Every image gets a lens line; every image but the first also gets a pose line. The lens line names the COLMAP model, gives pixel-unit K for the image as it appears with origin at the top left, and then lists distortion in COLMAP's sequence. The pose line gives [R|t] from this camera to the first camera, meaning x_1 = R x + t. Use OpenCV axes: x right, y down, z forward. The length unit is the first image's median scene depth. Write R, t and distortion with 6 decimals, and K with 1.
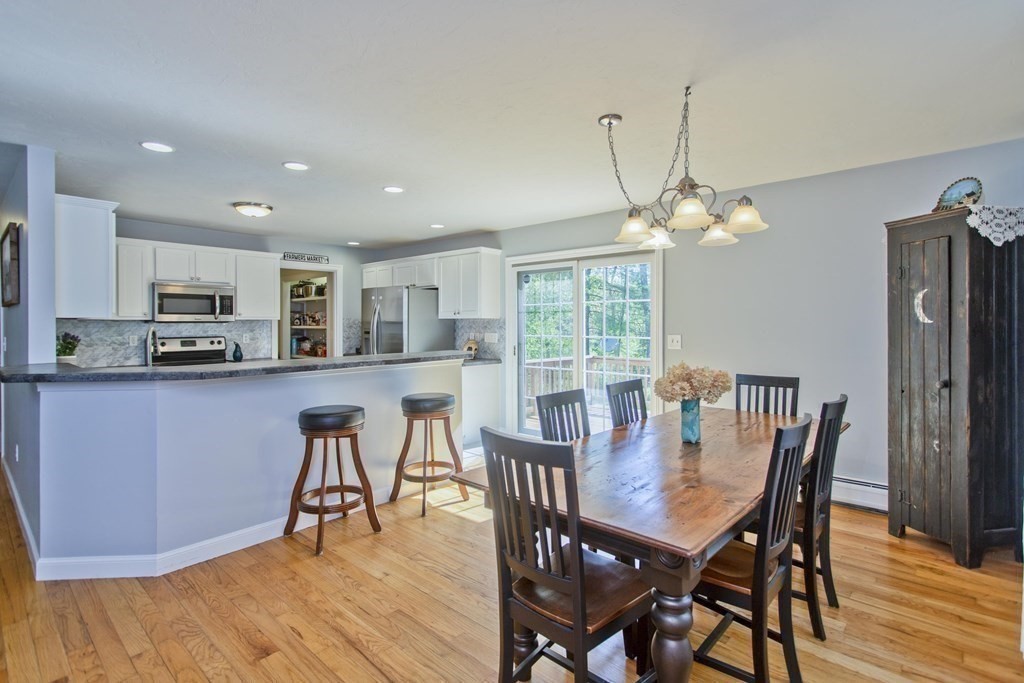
lens RADIAL K [[489.3, 0, 515.4], [0, 489.3, 327.2], [0, 0, 1]] dist [0.001991, -0.000505]
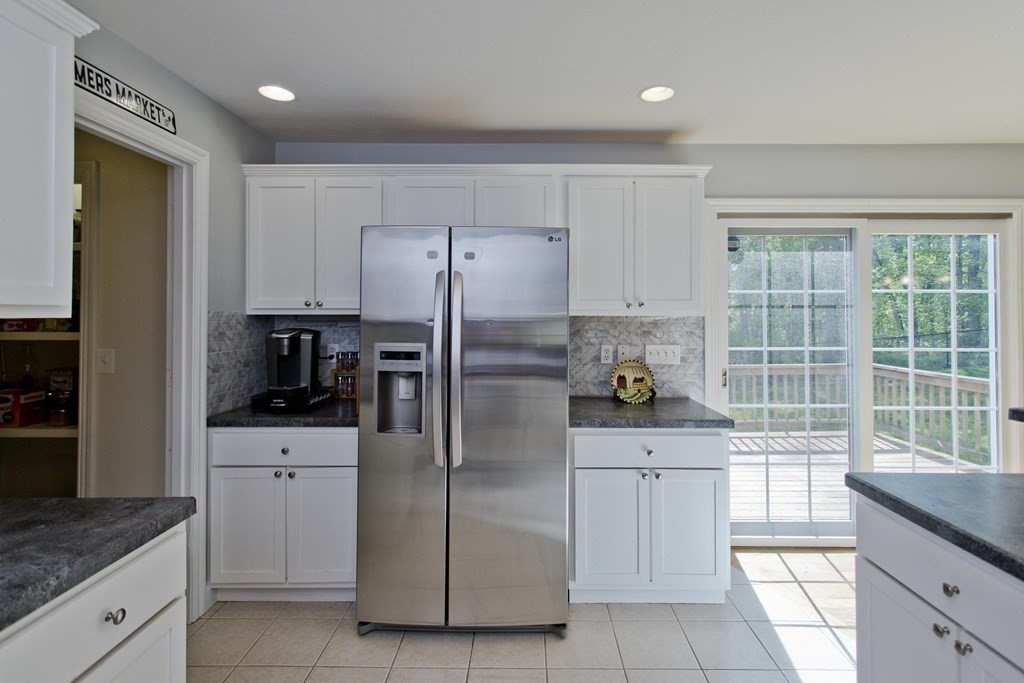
lens RADIAL K [[489.3, 0, 515.4], [0, 489.3, 327.2], [0, 0, 1]] dist [0.001991, -0.000505]
pose [[0.748072, -0.001439, 0.663617, -0.961397], [0.004017, 0.999989, -0.002360, -0.012535], [-0.663606, 0.004431, 0.748069, 1.415105]]
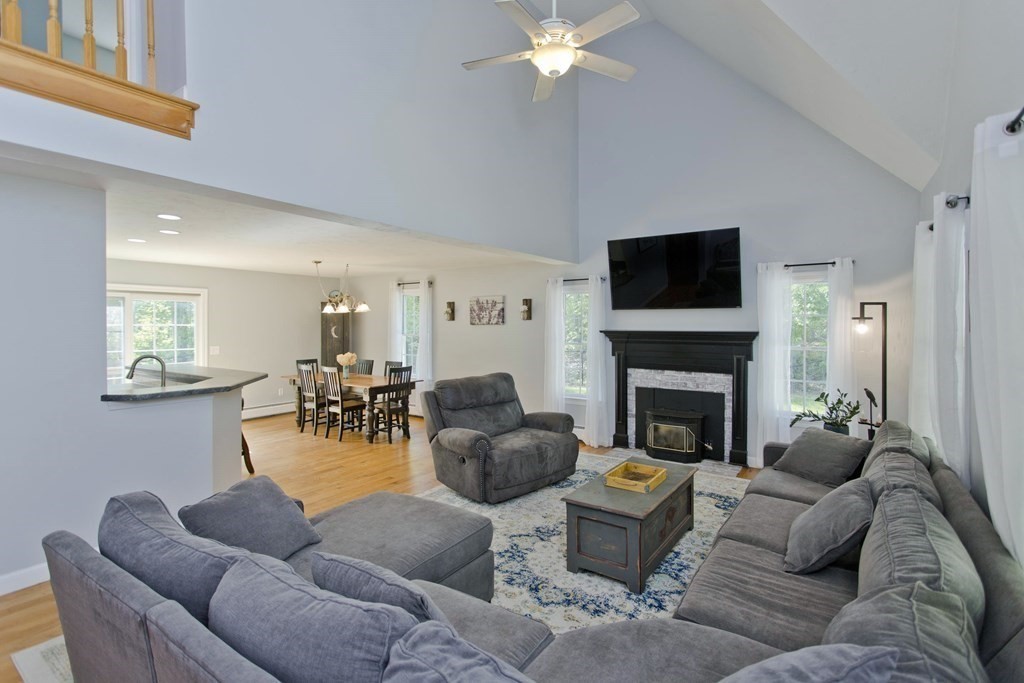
lens RADIAL K [[489.3, 0, 515.4], [0, 489.3, 327.2], [0, 0, 1]] dist [0.001991, -0.000505]
pose [[-0.117721, -0.005536, 0.993031, -2.162639], [0.006718, 0.999957, 0.006371, -0.078605], [-0.993024, 0.007421, -0.117679, 0.237678]]
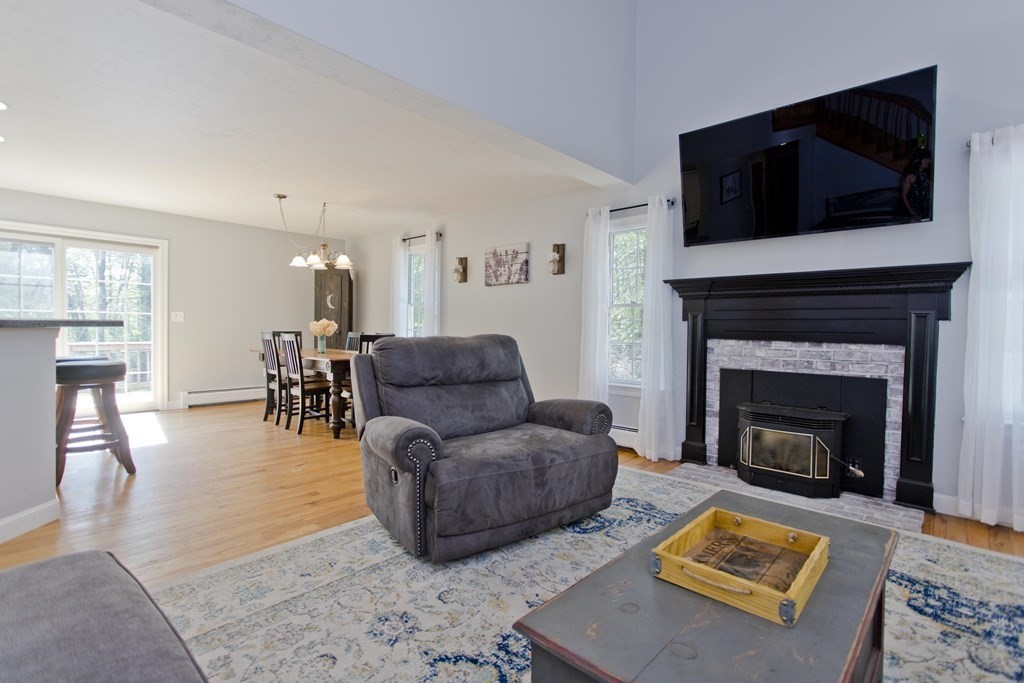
lens RADIAL K [[482.1, 0, 514.7], [0, 482.1, 337.9], [0, 0, 1]] dist [0.002643, 0.001020]
pose [[0.023317, -0.019126, 0.999545, -1.491507], [-0.007968, 0.999782, 0.019316, 0.082071], [-0.999696, -0.008415, 0.023159, 0.019232]]
